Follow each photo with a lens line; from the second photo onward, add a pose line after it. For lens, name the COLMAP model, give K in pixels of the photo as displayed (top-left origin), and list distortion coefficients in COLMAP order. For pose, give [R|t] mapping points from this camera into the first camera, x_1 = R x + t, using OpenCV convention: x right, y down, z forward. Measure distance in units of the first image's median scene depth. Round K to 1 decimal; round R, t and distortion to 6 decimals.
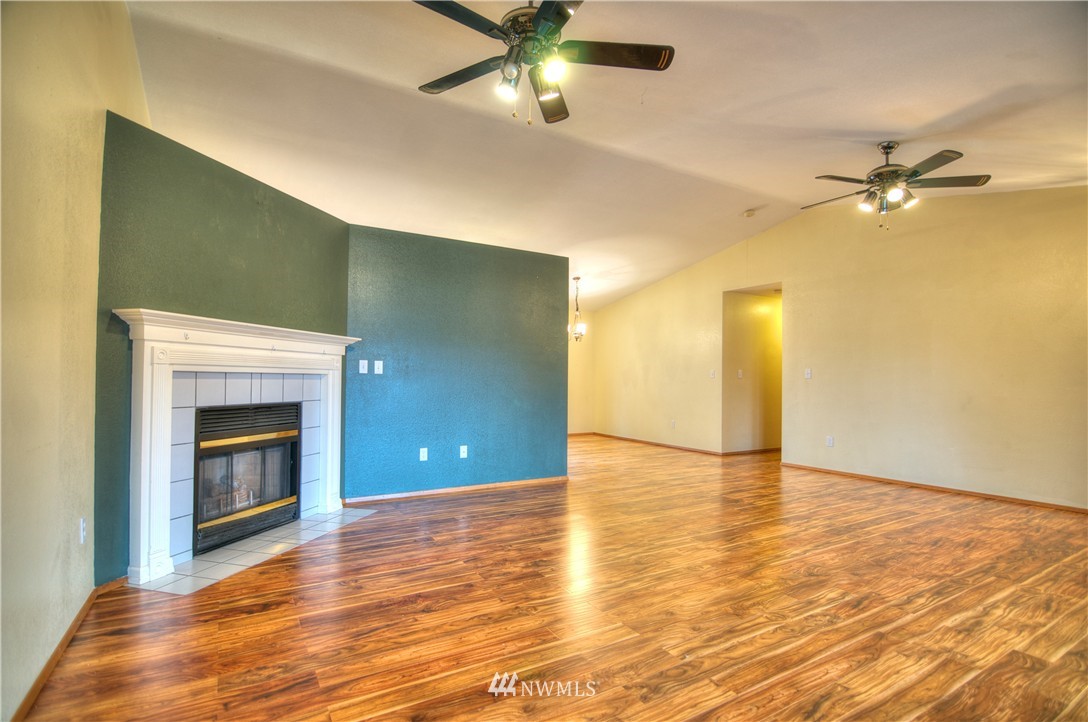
lens RADIAL K [[526.1, 0, 544.6], [0, 526.1, 369.3], [0, 0, 1]] dist [-0.006363, -0.009788]
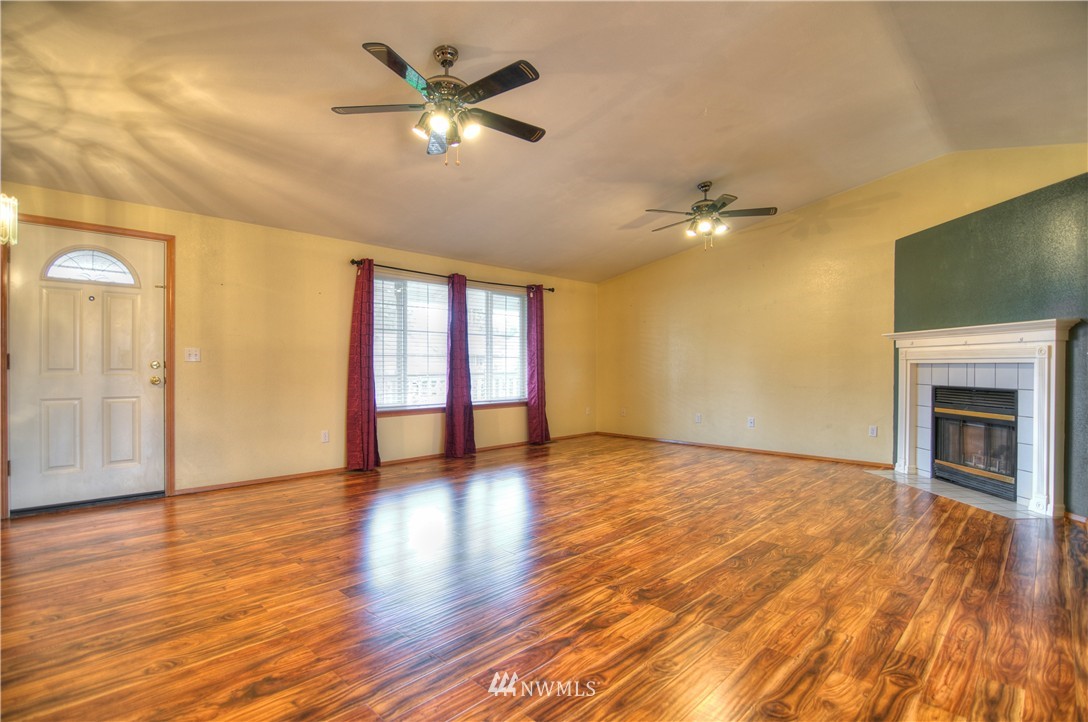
lens RADIAL K [[526.1, 0, 544.6], [0, 526.1, 369.3], [0, 0, 1]] dist [-0.006363, -0.009788]
pose [[-0.966715, -0.009449, -0.255681, 0.793903], [-0.006241, 0.999891, -0.013358, 0.045763], [0.255780, -0.011318, -0.966669, 1.979773]]
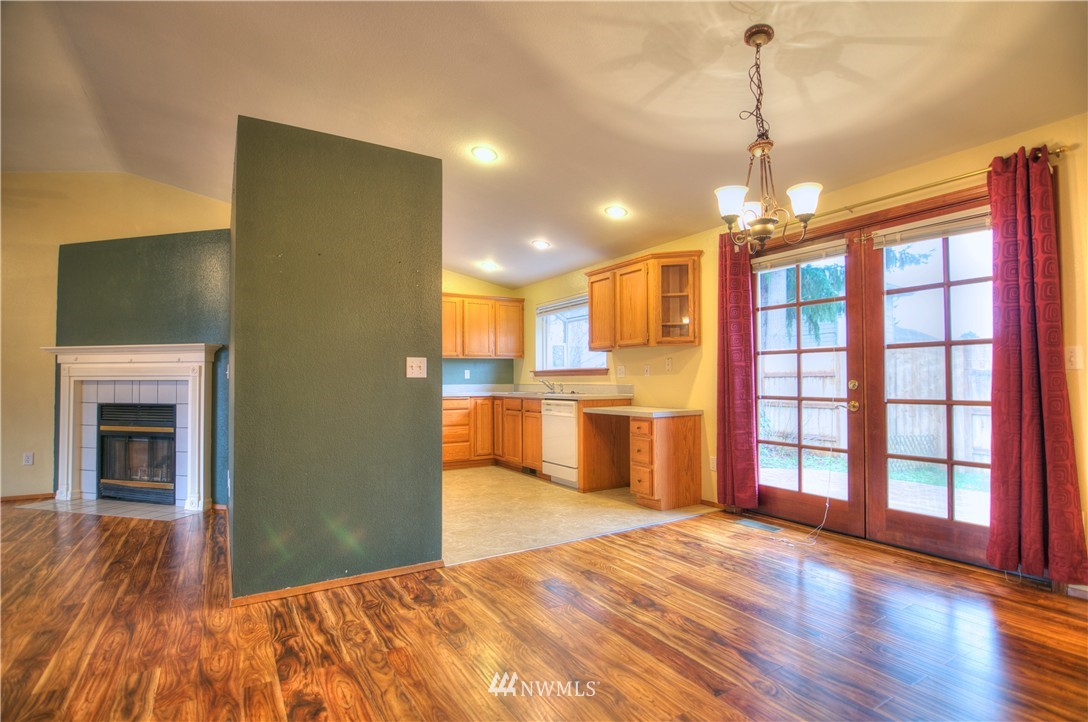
lens RADIAL K [[530.5, 0, 544.1], [0, 530.5, 370.2], [0, 0, 1]] dist [-0.009332, -0.007227]
pose [[0.009662, -0.031598, -0.999454, 0.807682], [0.020164, 0.999304, -0.031398, 0.044341], [0.999750, -0.019850, 0.010293, 2.037766]]
